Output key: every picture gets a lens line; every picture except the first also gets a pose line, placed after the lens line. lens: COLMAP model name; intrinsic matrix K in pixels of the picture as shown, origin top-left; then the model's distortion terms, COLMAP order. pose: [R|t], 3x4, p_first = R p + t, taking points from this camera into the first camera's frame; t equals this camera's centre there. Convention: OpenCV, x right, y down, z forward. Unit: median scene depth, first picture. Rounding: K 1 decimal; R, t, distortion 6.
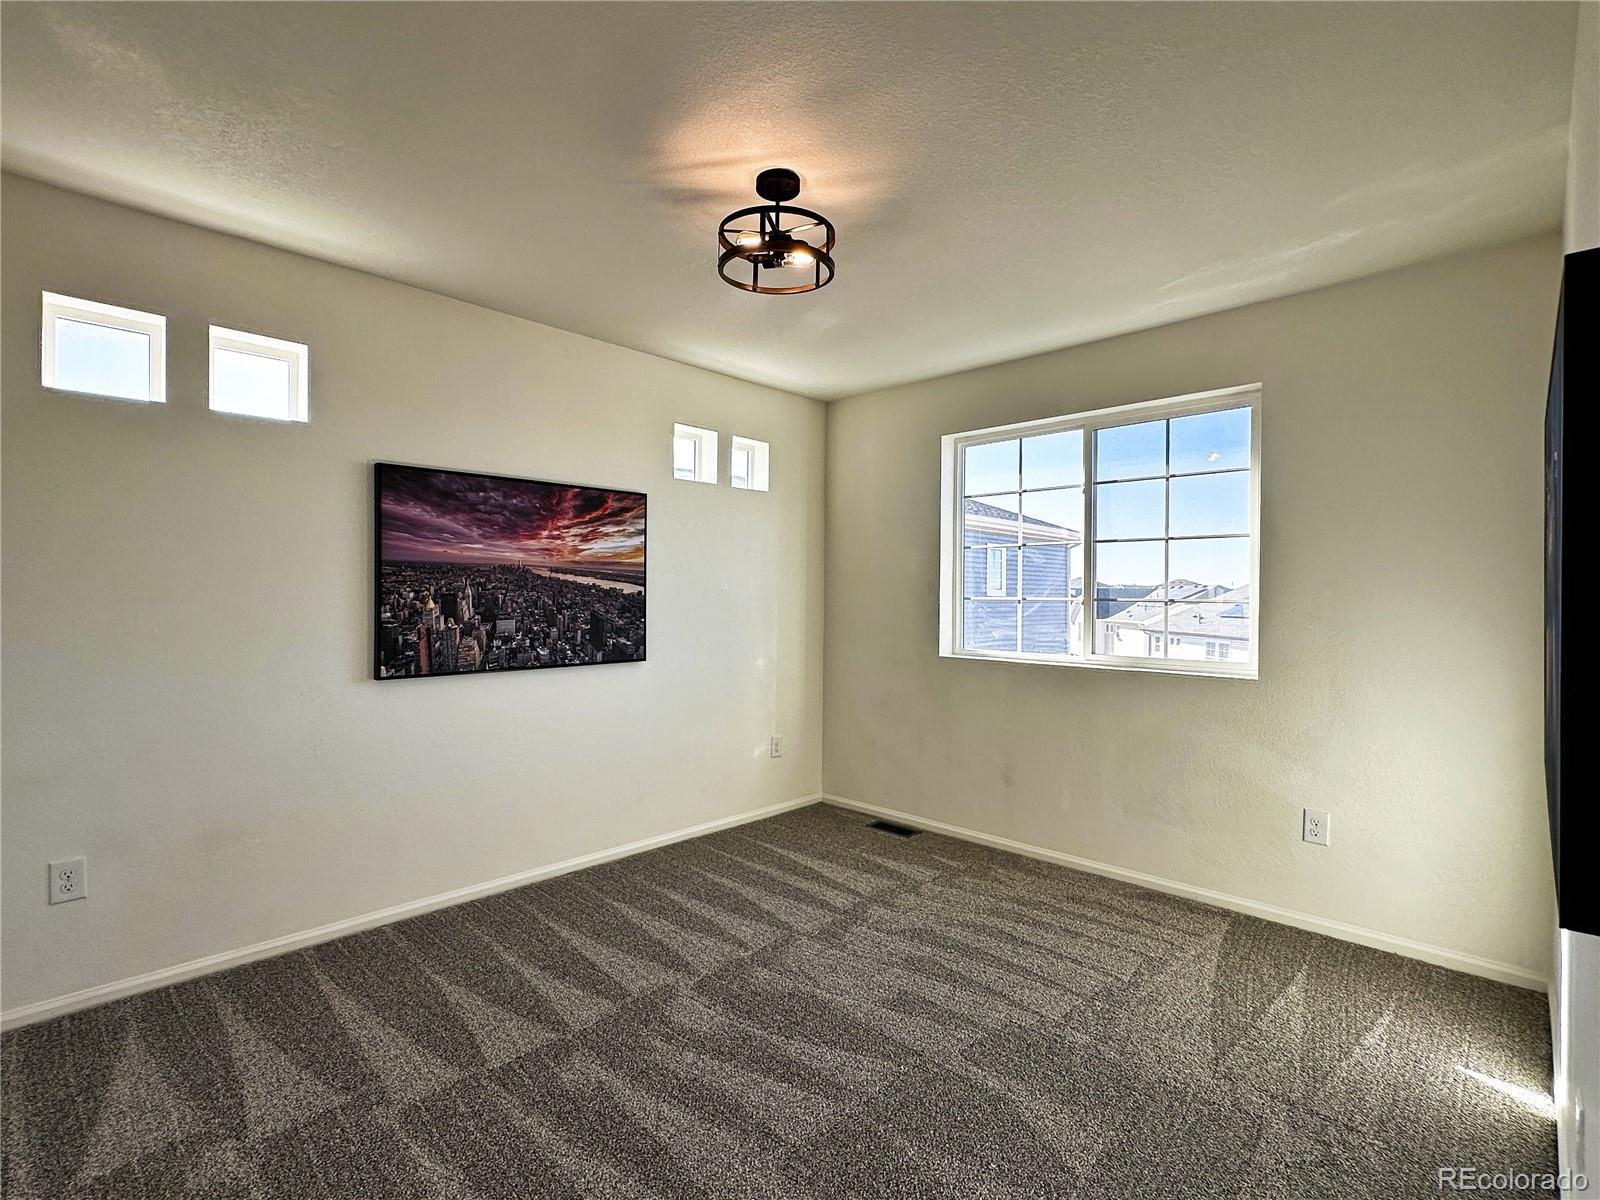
lens RADIAL K [[742.3, 0, 795.5], [0, 742.3, 601.1], [0, 0, 1]] dist [-0.014010, 0.000632]
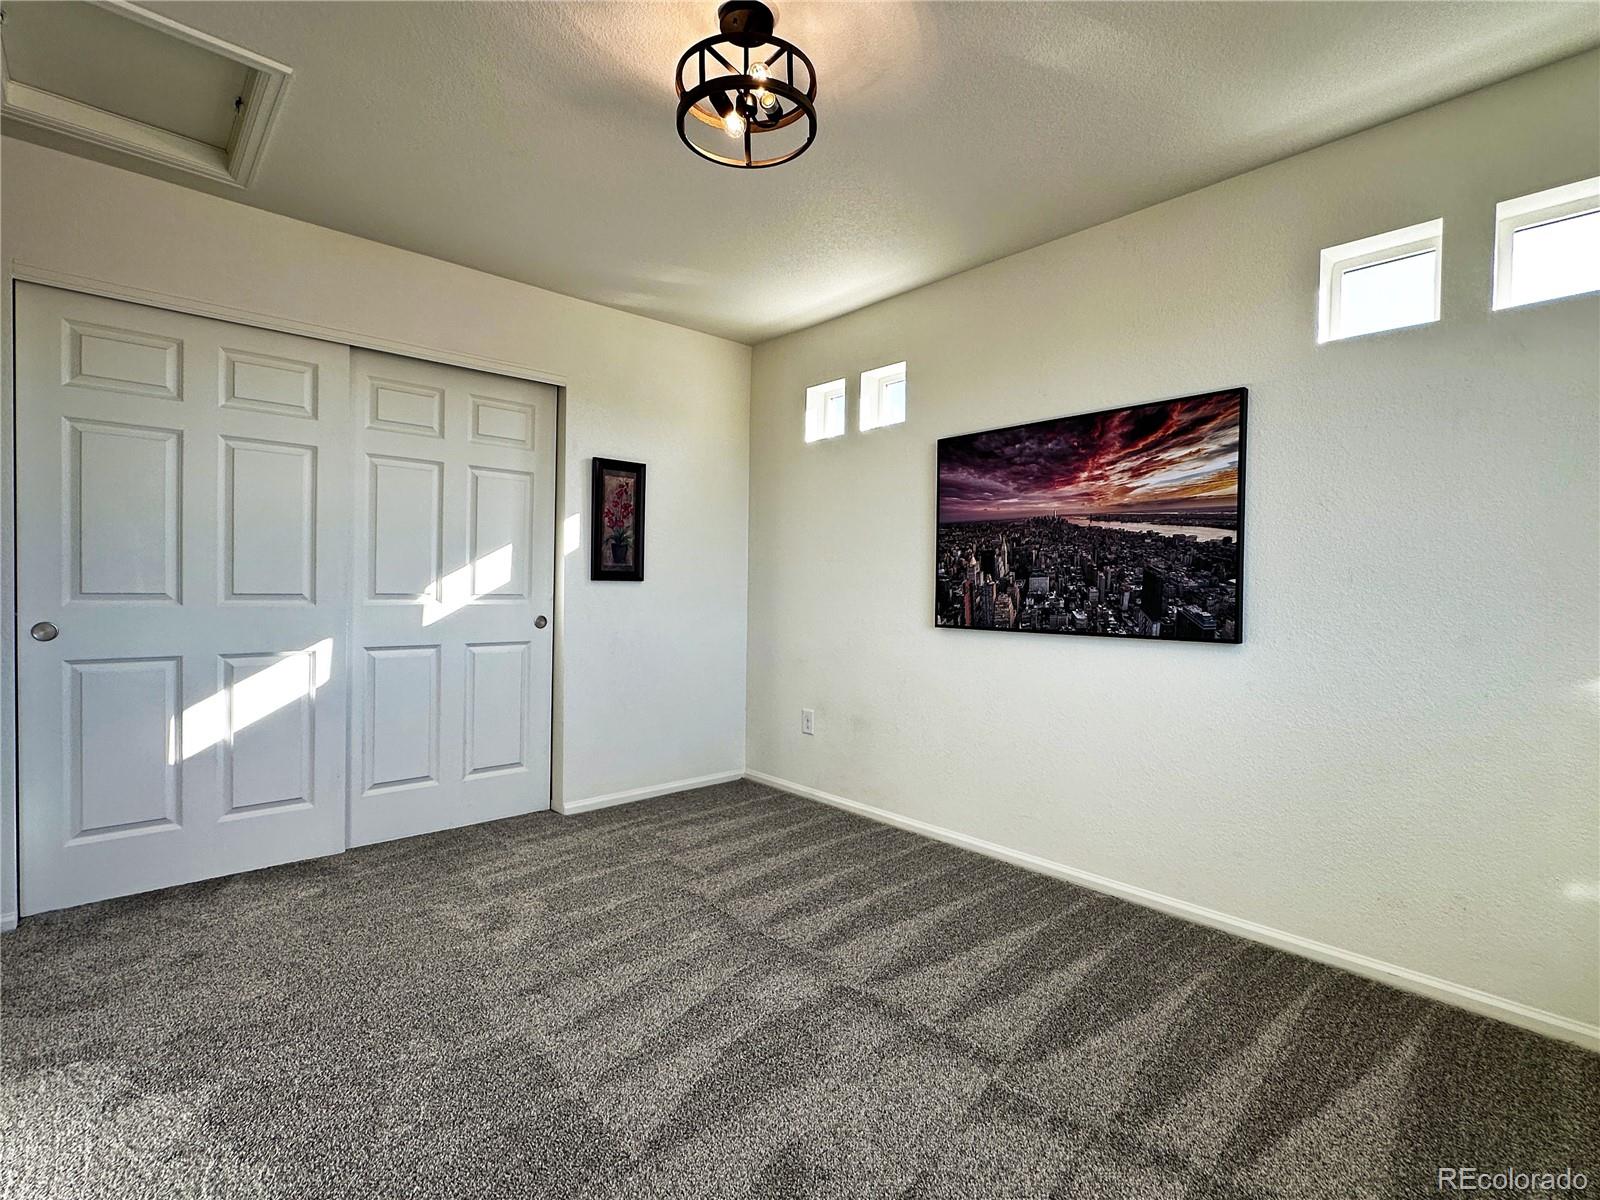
lens RADIAL K [[742.3, 0, 795.5], [0, 742.3, 601.1], [0, 0, 1]] dist [-0.014010, 0.000632]
pose [[-0.055125, 0.009451, -0.998435, 0.537198], [-0.022988, 0.999678, 0.010732, 0.051602], [0.998215, 0.023544, -0.054890, 0.739328]]
